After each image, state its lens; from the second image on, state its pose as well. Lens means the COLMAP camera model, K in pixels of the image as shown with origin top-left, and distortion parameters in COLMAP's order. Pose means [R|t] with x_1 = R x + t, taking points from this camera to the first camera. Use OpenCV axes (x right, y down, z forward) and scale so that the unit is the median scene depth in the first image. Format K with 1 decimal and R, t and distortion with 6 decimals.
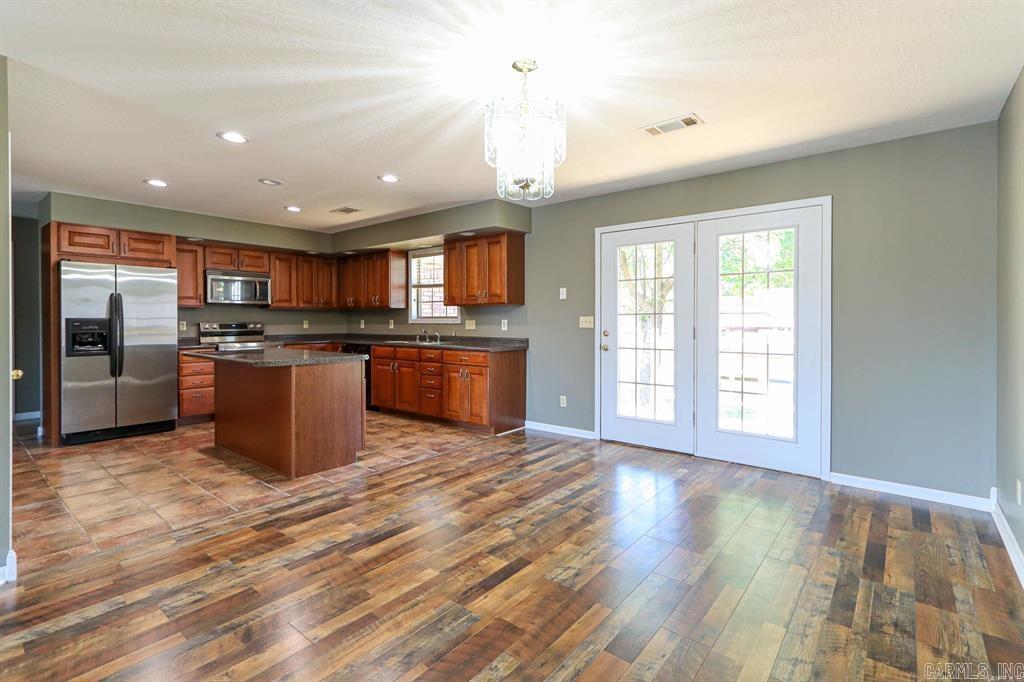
lens RADIAL K [[483.2, 0, 491.1], [0, 483.2, 327.0], [0, 0, 1]] dist [0.001242, -0.000114]
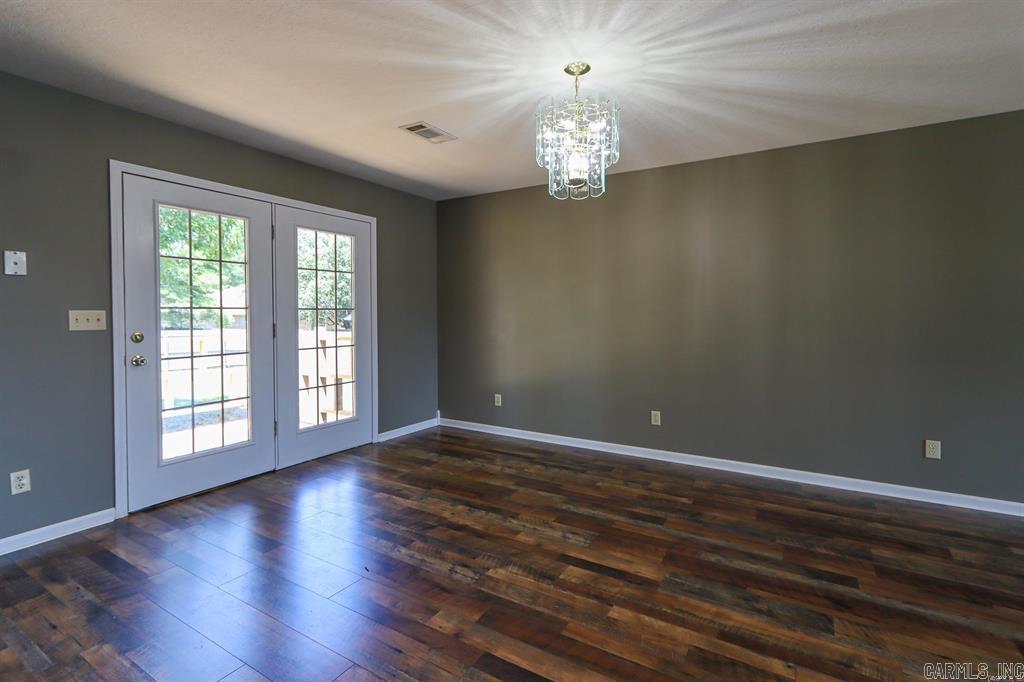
lens RADIAL K [[477.7, 0, 512.2], [0, 477.7, 317.2], [0, 0, 1]] dist [-0.004198, -0.000708]
pose [[-0.160755, -0.004413, 0.986985, -0.776645], [0.019009, 0.999791, 0.007566, -0.015385], [-0.986811, 0.019978, -0.160637, 1.104546]]
